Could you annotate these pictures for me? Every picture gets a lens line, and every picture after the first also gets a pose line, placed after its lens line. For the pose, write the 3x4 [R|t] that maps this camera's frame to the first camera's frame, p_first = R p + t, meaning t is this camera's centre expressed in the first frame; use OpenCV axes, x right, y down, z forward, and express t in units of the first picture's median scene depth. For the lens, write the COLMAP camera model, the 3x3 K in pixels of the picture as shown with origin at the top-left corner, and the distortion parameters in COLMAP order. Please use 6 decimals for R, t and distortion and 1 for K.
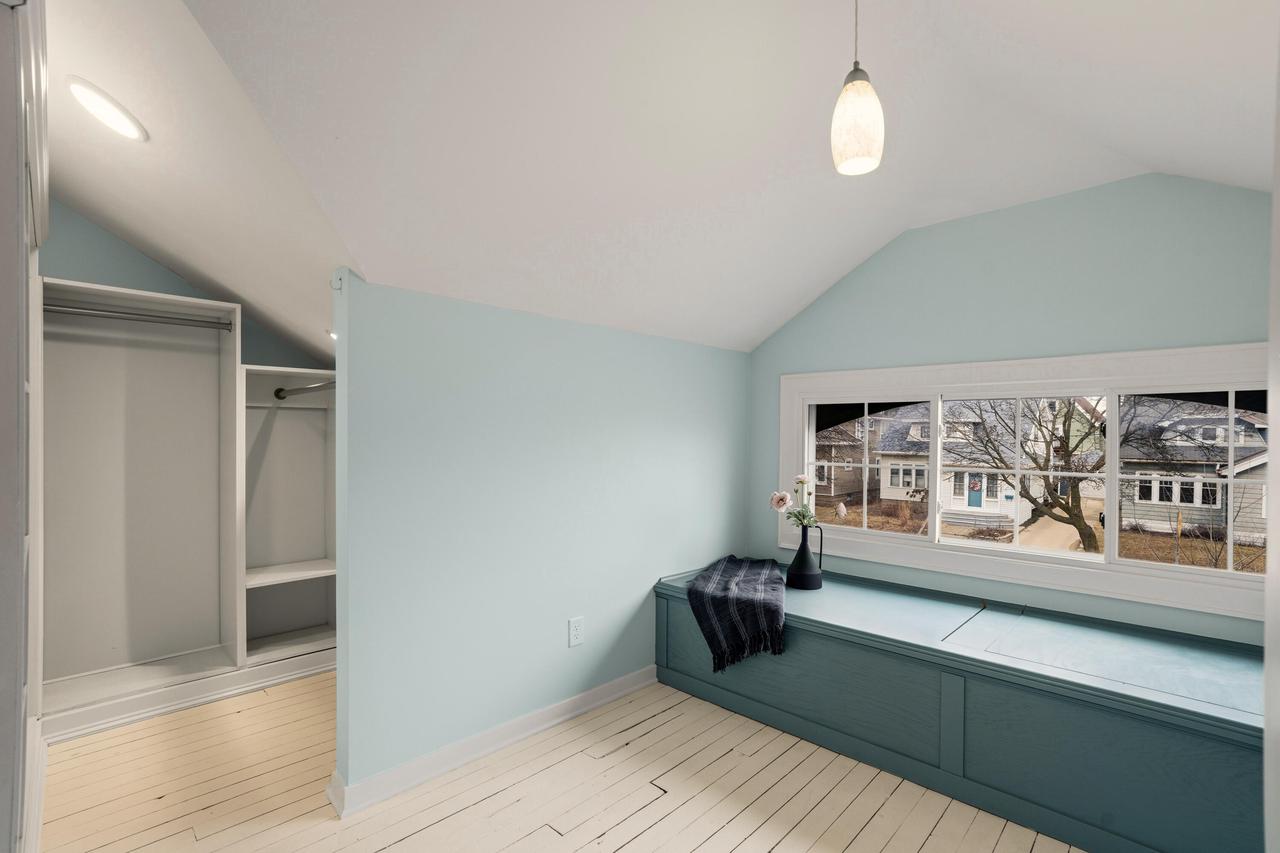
lens RADIAL K [[591.5, 0, 638.1], [0, 591.5, 423.5], [0, 0, 1]] dist [-0.042857, 0.020791]
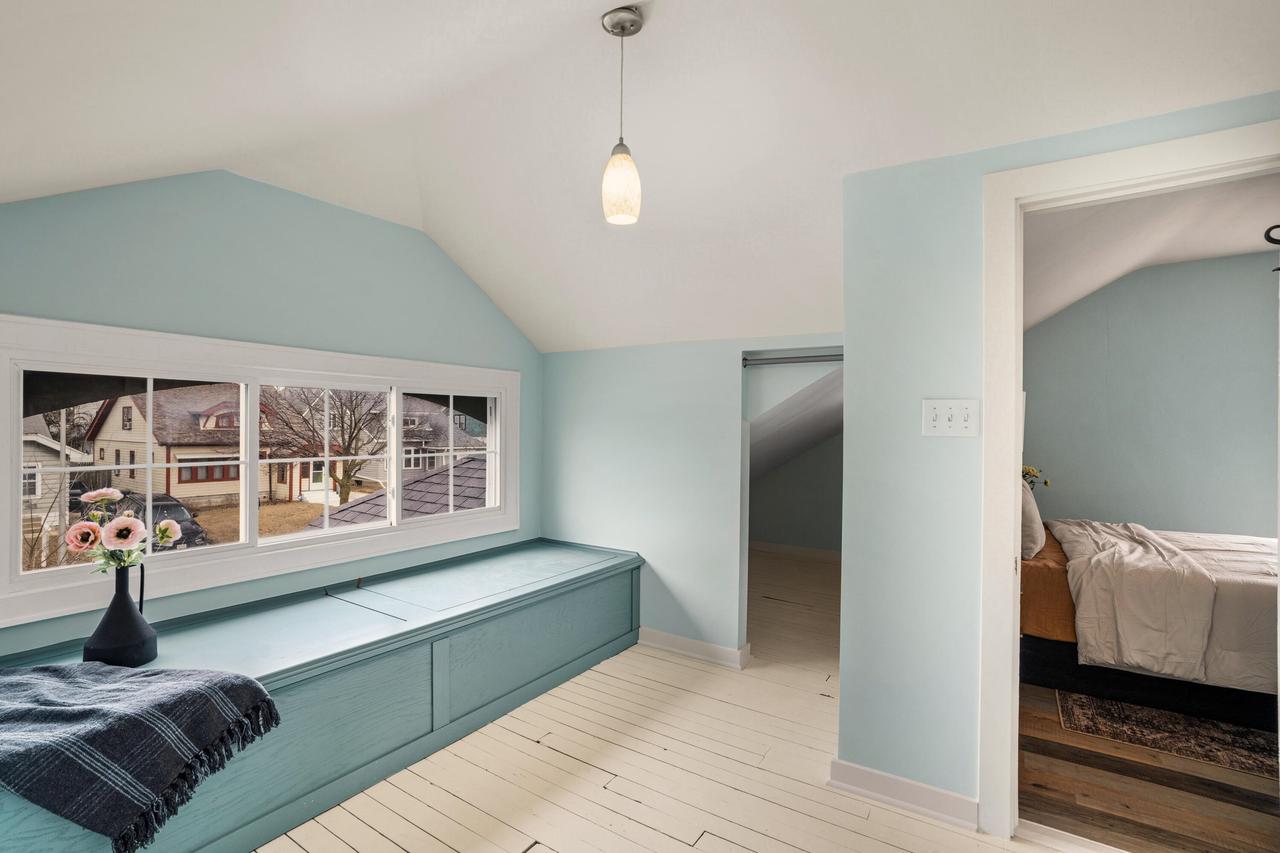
lens RADIAL K [[591.5, 0, 638.1], [0, 591.5, 423.5], [0, 0, 1]] dist [-0.042857, 0.020791]
pose [[-0.199539, 0.004426, 0.979880, -0.466205], [-0.025465, 0.999629, -0.009700, 0.016690], [-0.979559, -0.026888, -0.199352, 0.648650]]
